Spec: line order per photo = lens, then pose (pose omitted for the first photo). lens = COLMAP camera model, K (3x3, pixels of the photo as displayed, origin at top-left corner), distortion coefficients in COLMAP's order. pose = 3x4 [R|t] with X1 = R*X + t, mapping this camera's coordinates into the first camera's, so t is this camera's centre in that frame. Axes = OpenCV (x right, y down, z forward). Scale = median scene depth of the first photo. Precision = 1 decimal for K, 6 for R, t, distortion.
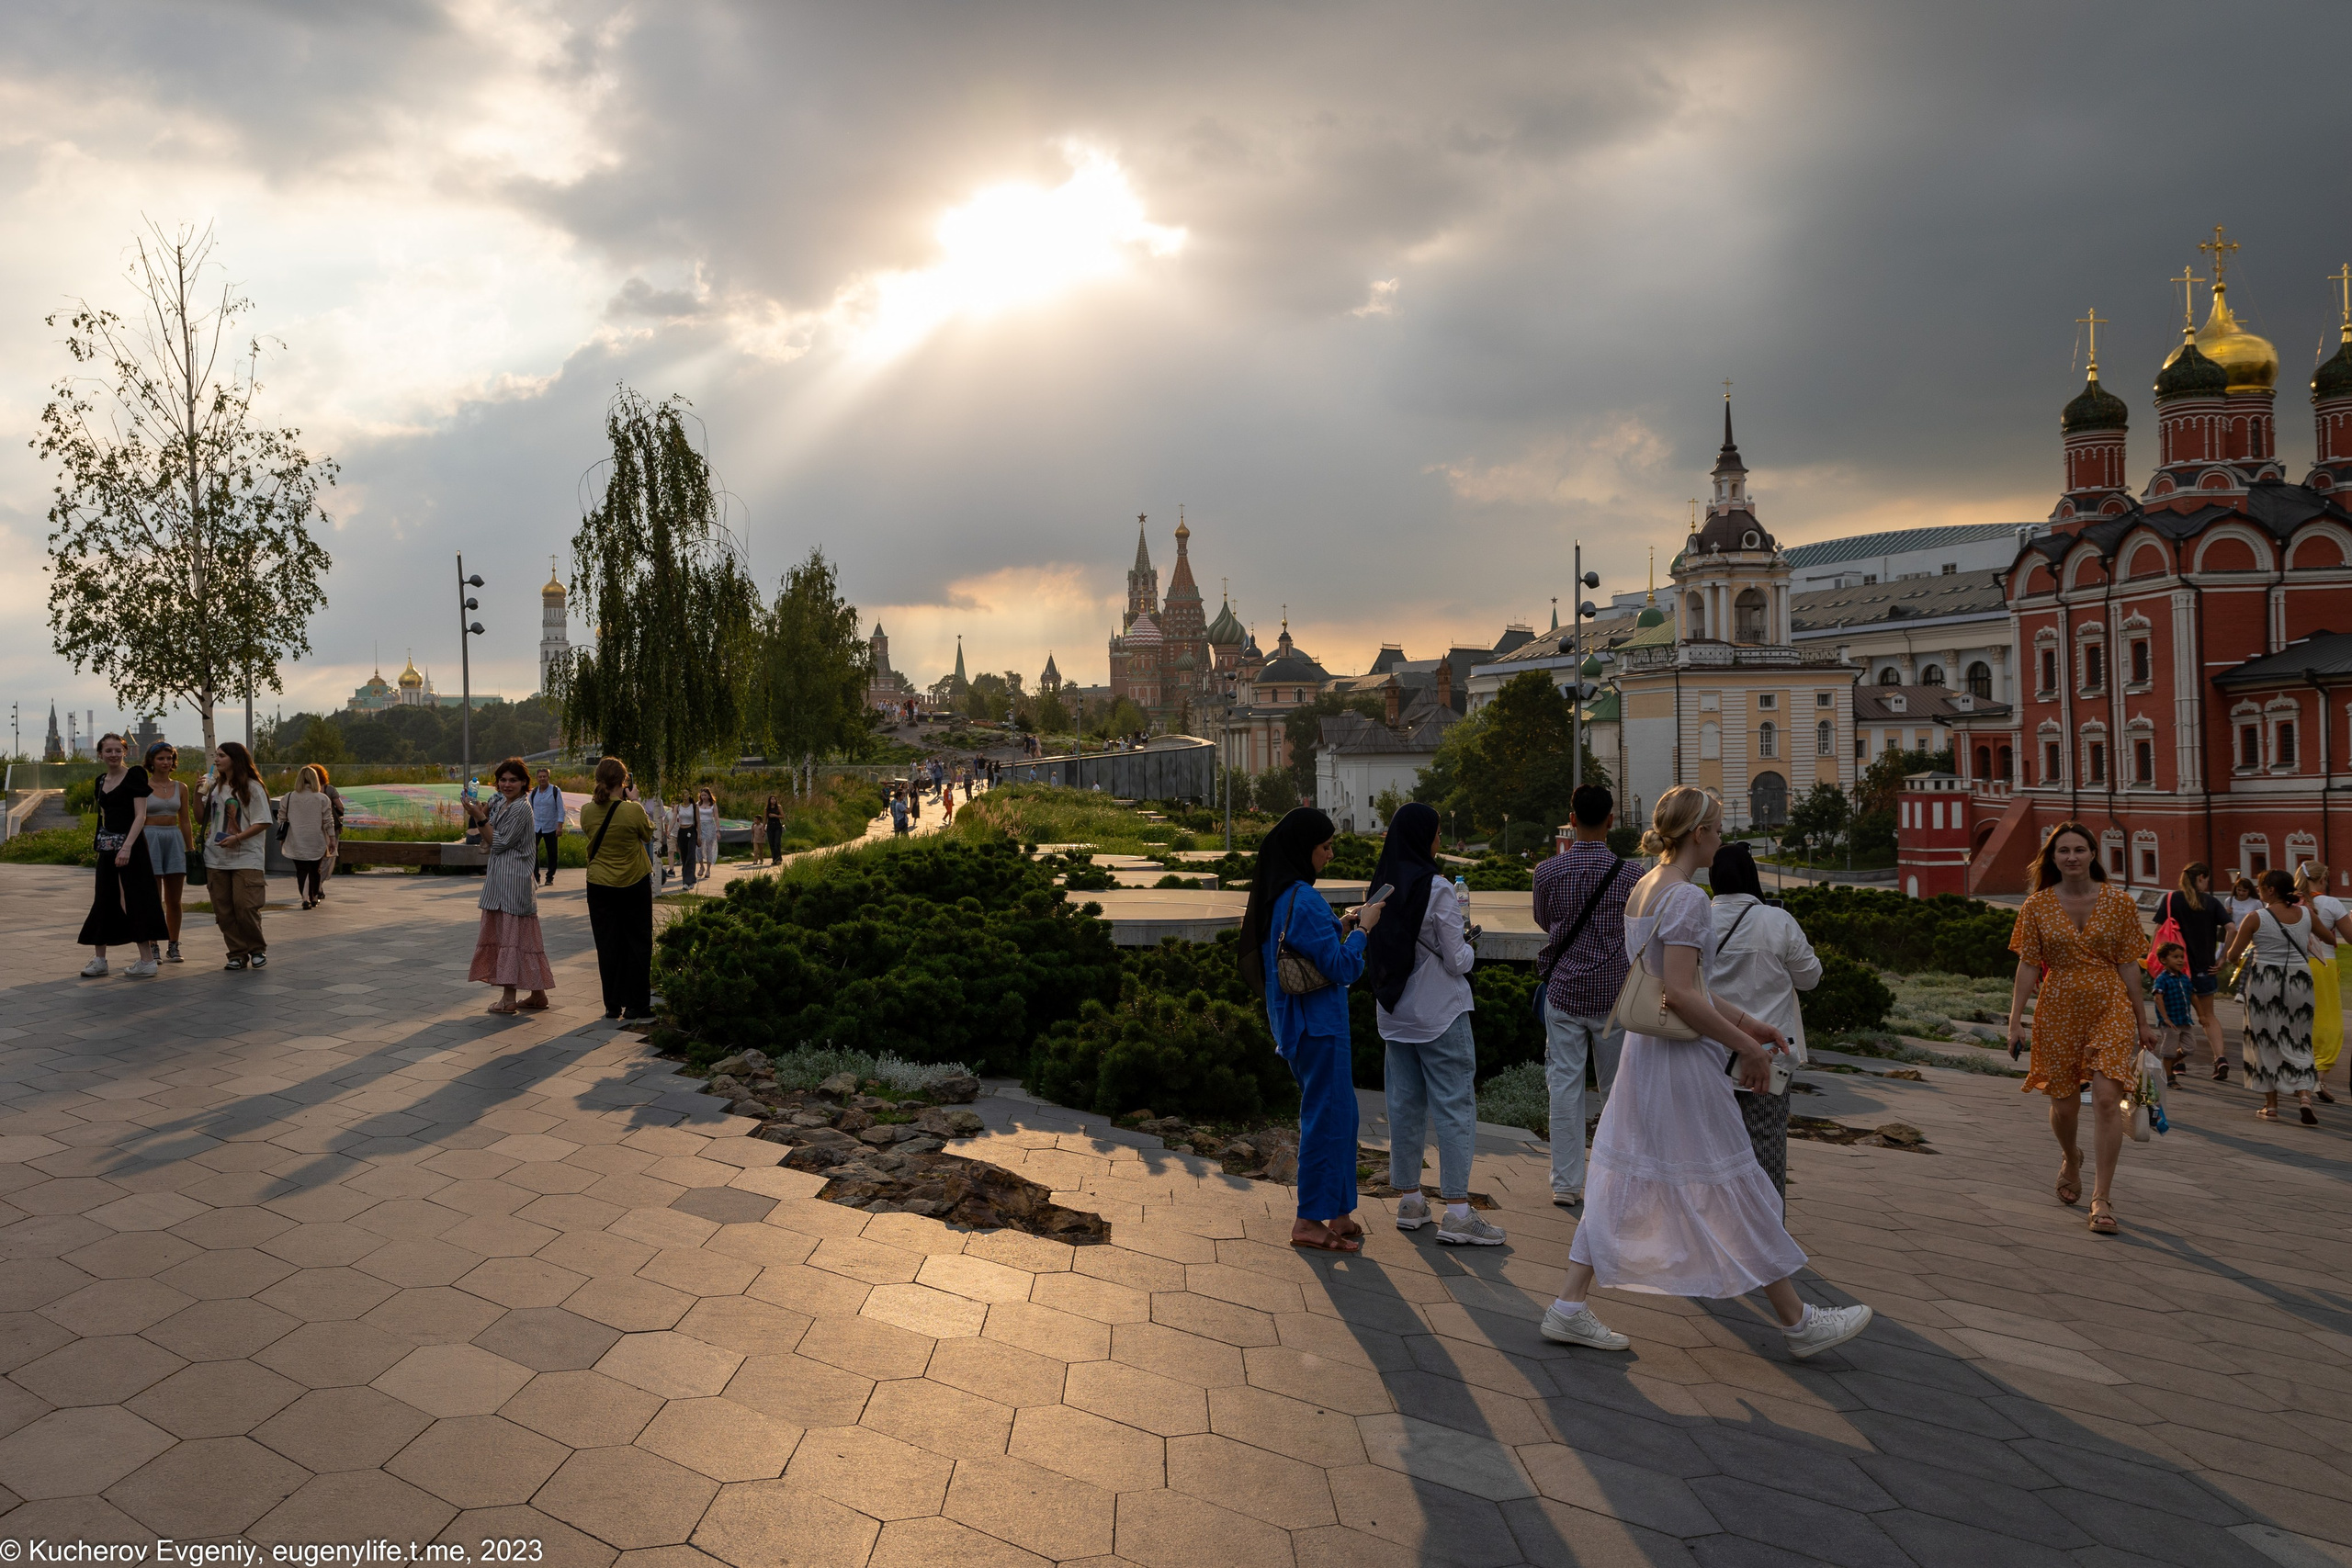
lens RADIAL K [[1914.4, 0, 1177.1], [0, 1914.4, 791.3], [0, 0, 1]] dist [-0.005695, 0.011957]
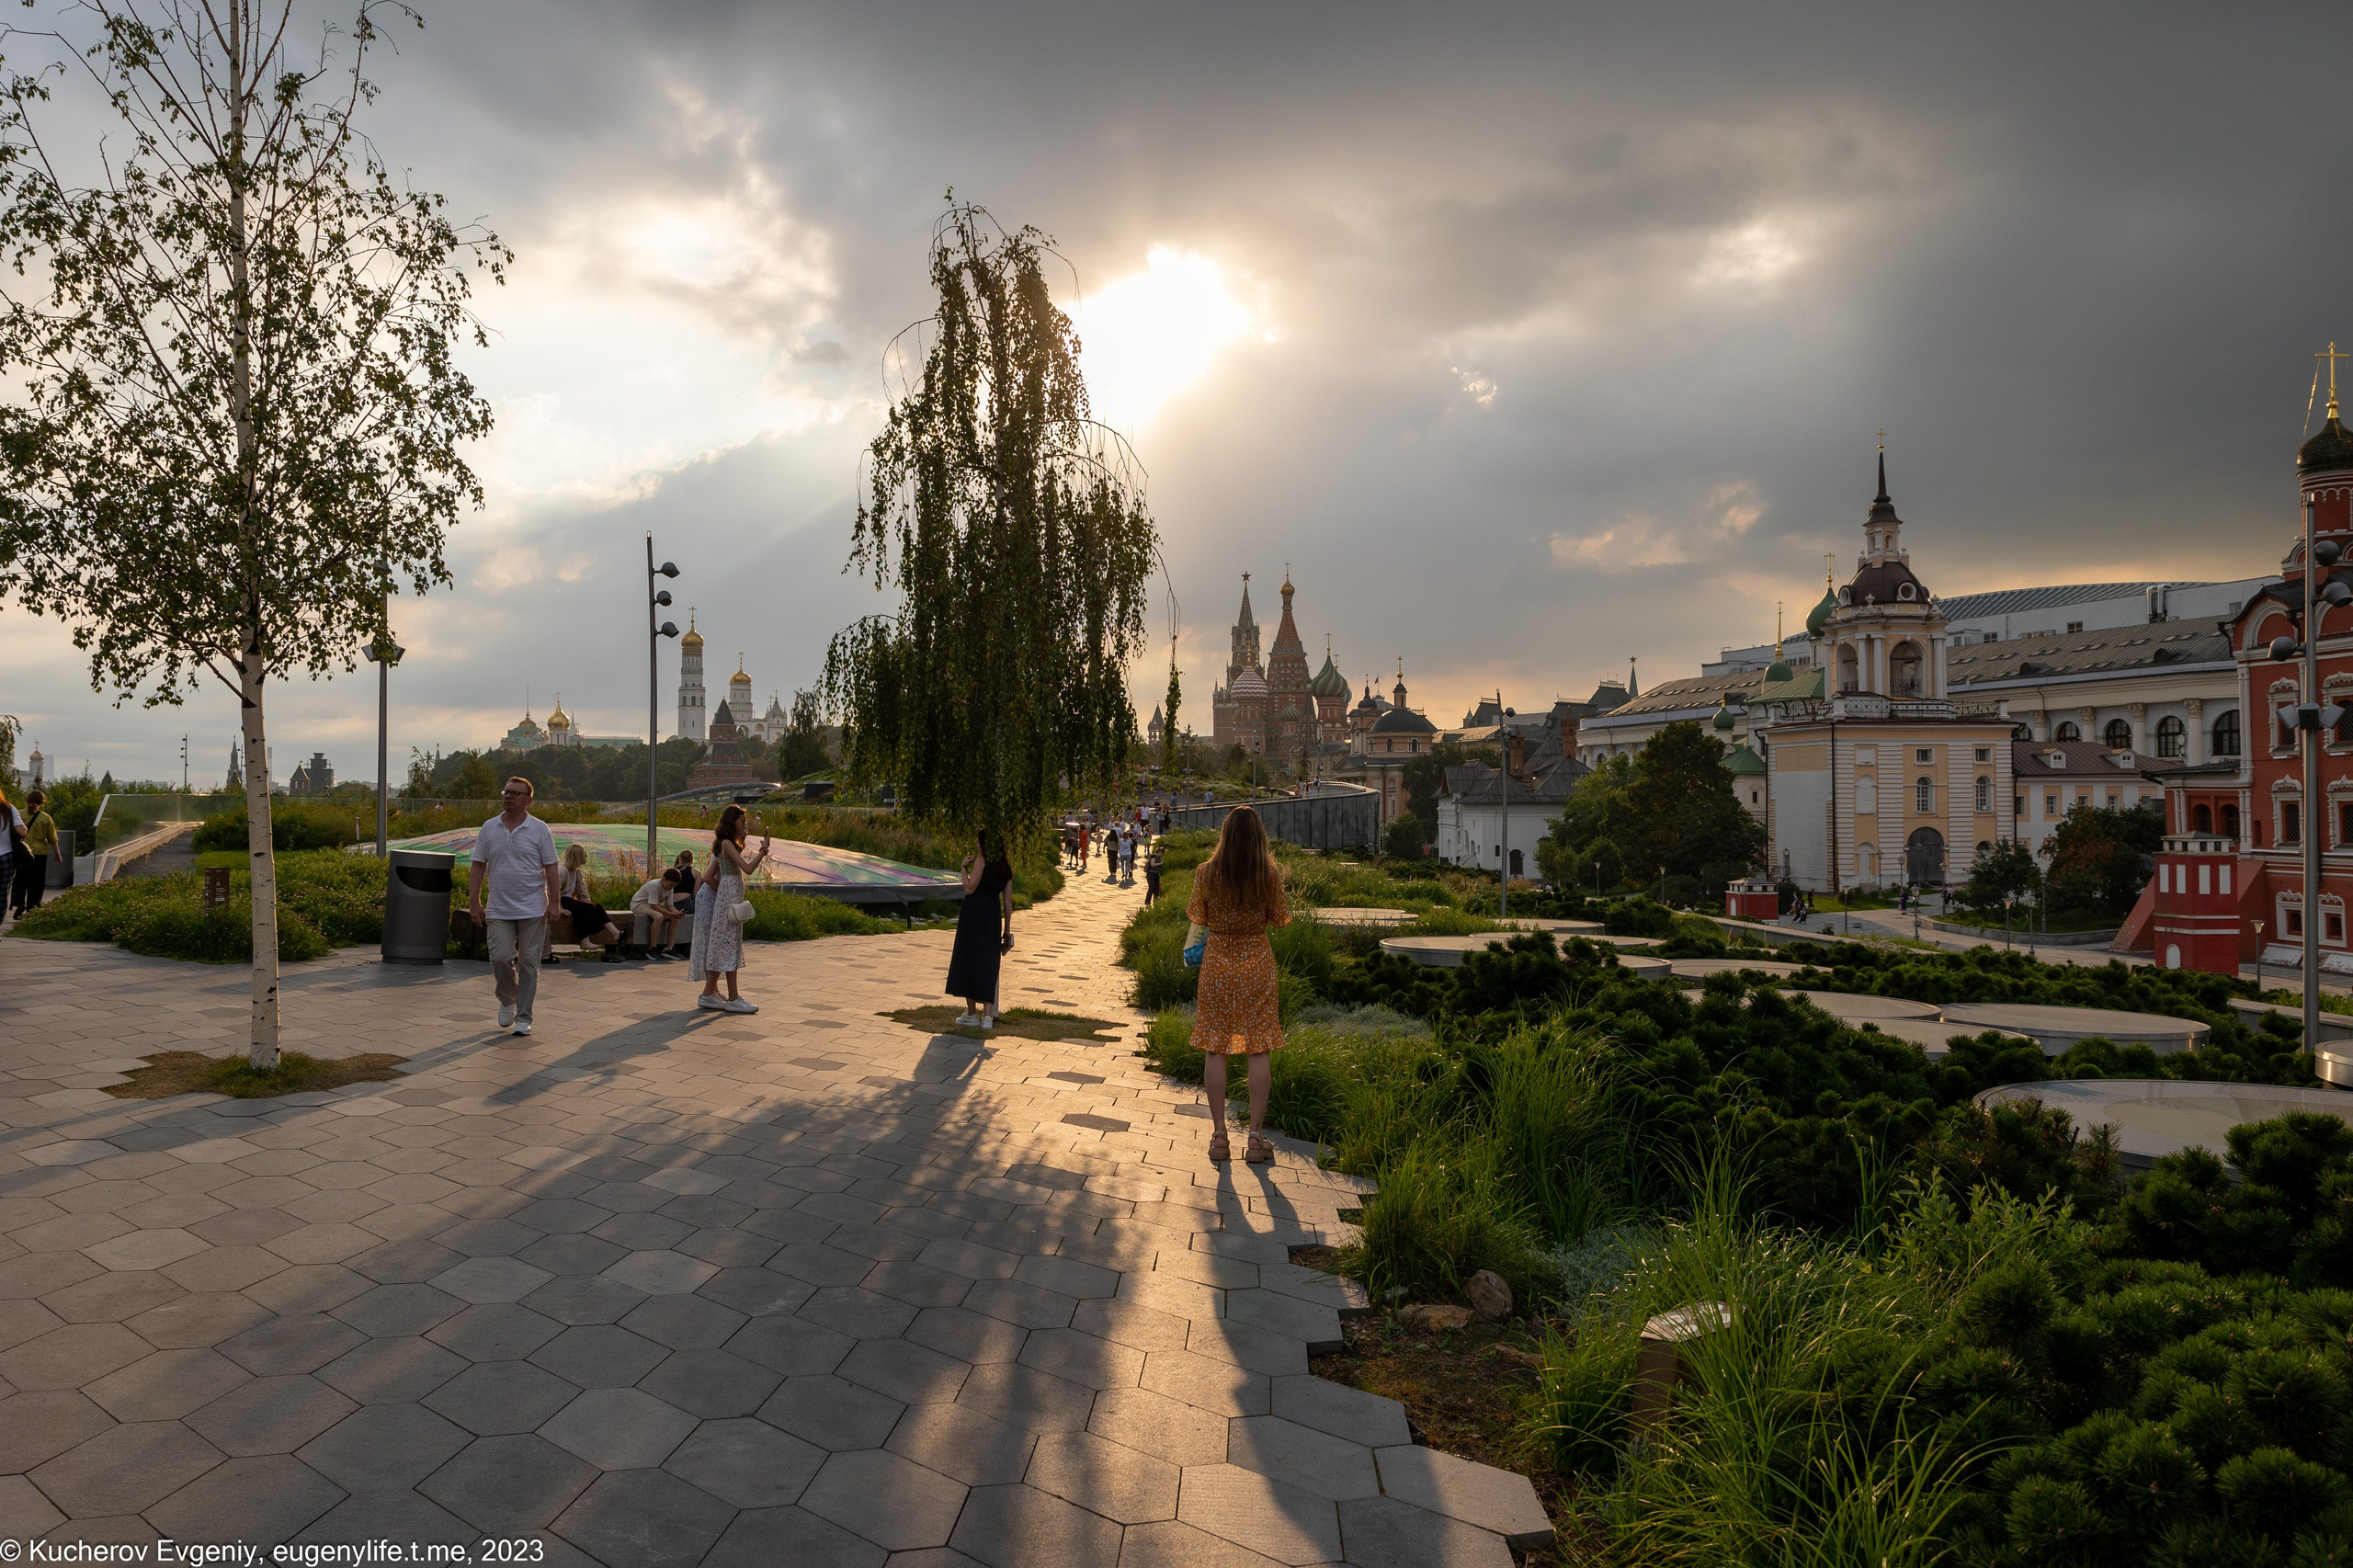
lens RADIAL K [[1782.9, 0, 1183.4], [0, 1782.9, 781.0], [0, 0, 1]] dist [-0.003882, -0.012393]
pose [[0.999006, 0.013510, -0.042473, -0.041658], [-0.014797, 0.999436, -0.030146, -0.001223], [0.042042, 0.030744, 0.998643, 0.094521]]
